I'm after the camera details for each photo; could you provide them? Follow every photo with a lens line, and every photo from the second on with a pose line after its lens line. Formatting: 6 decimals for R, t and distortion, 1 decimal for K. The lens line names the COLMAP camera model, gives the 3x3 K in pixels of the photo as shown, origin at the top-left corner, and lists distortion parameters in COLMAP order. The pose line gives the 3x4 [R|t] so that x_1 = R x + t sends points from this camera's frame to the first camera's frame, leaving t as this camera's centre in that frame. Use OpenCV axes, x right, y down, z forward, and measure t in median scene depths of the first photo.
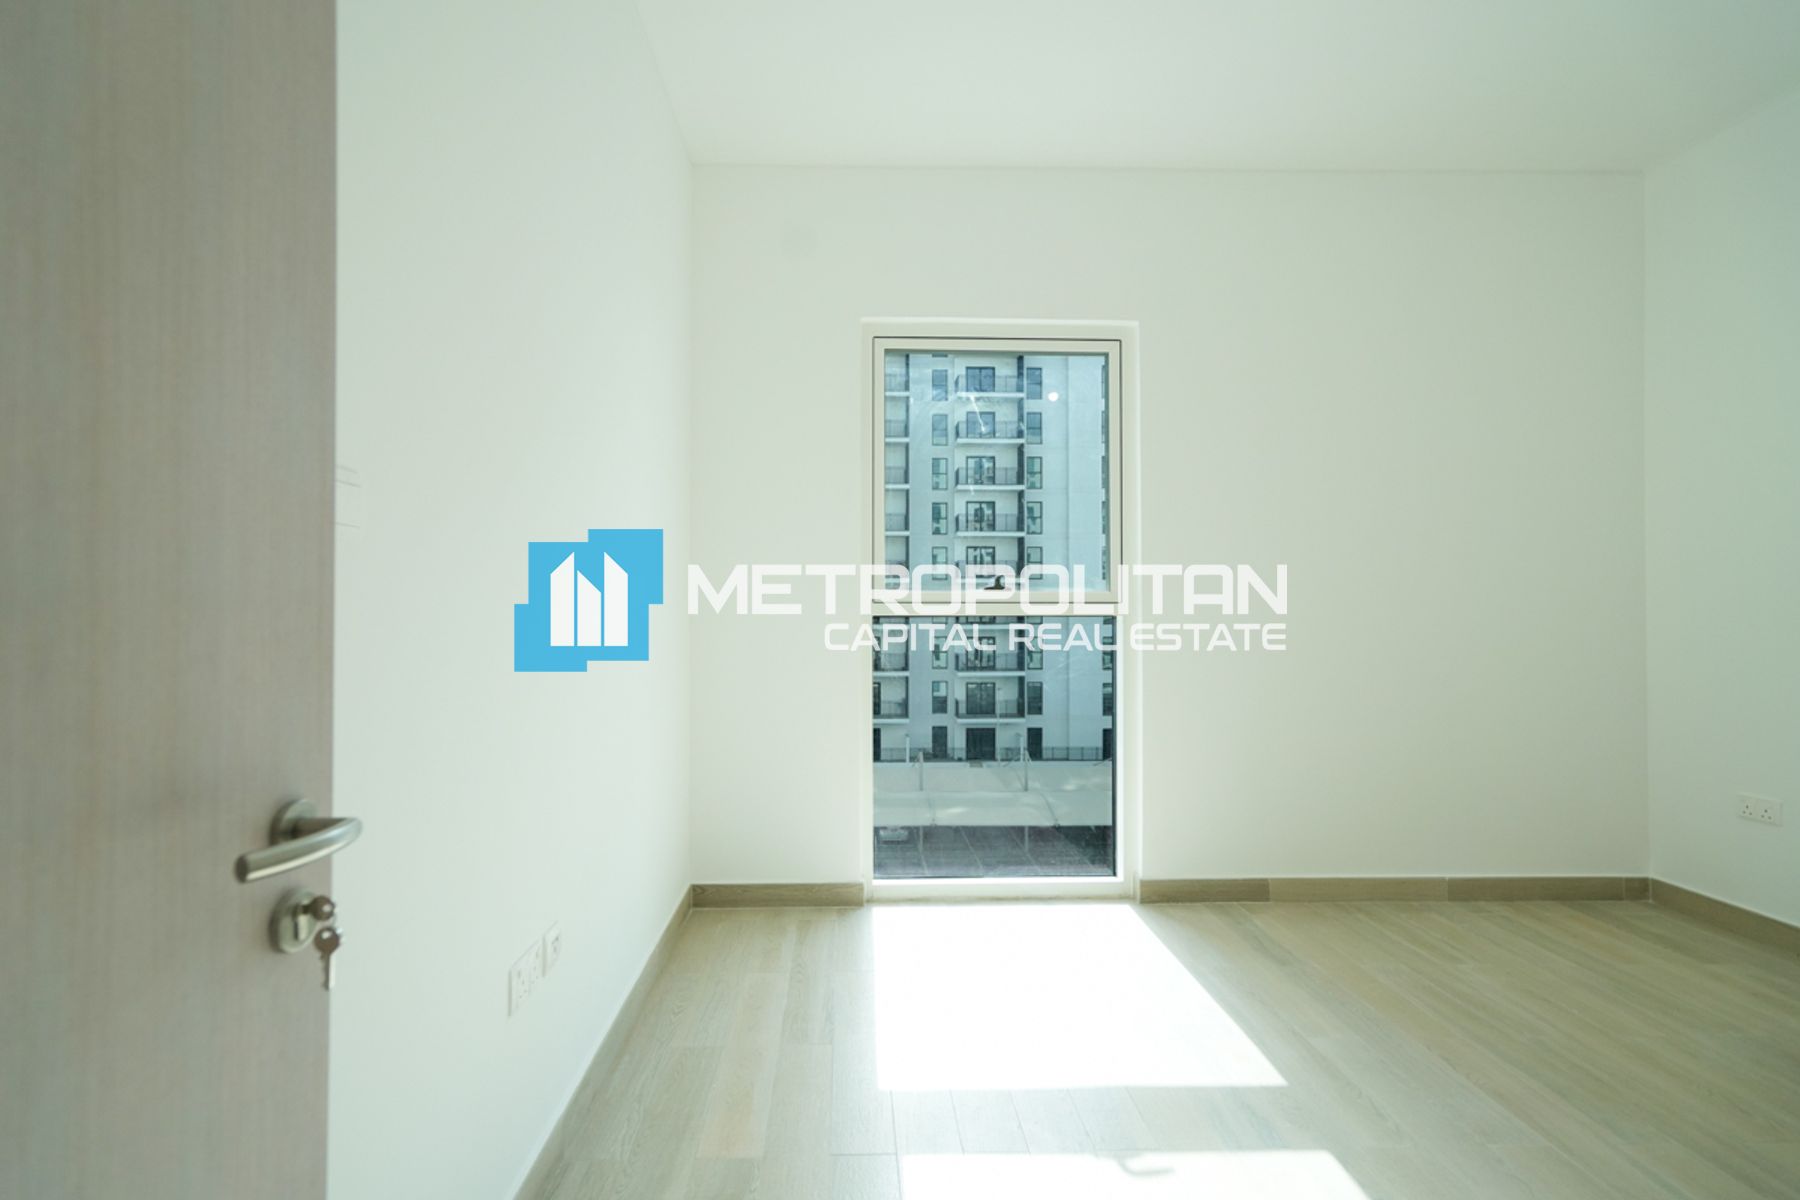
lens RADIAL K [[810.9, 0, 893.6], [0, 810.9, 598.7], [0, 0, 1]] dist [-0.000463, 0.007767]
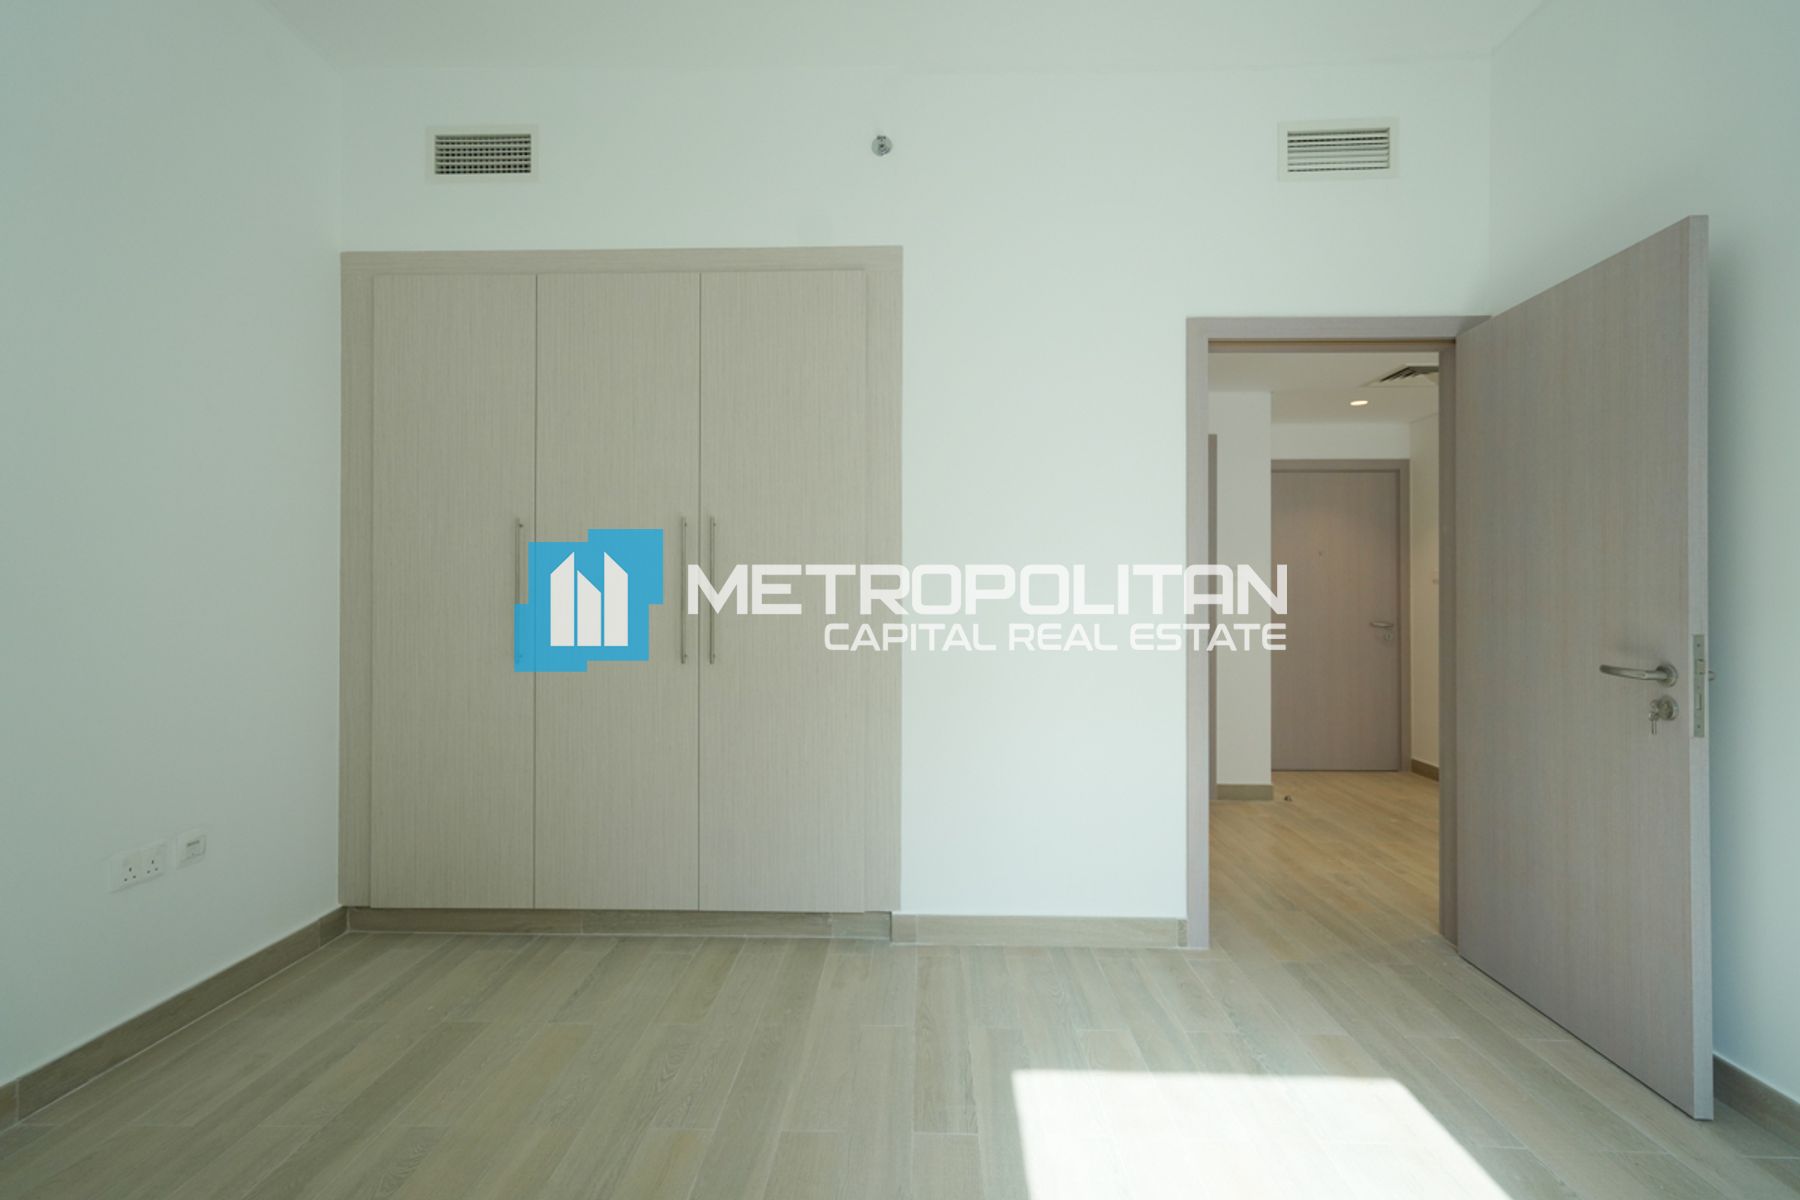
lens RADIAL K [[832.5, 0, 896.1], [0, 832.5, 590.0], [0, 0, 1]] dist [0.001398, 0.012397]
pose [[-0.998512, 0.001997, 0.054494, 0.445371], [0.001357, 0.999930, -0.011780, 0.012152], [-0.054514, -0.011689, -0.998445, 1.072876]]
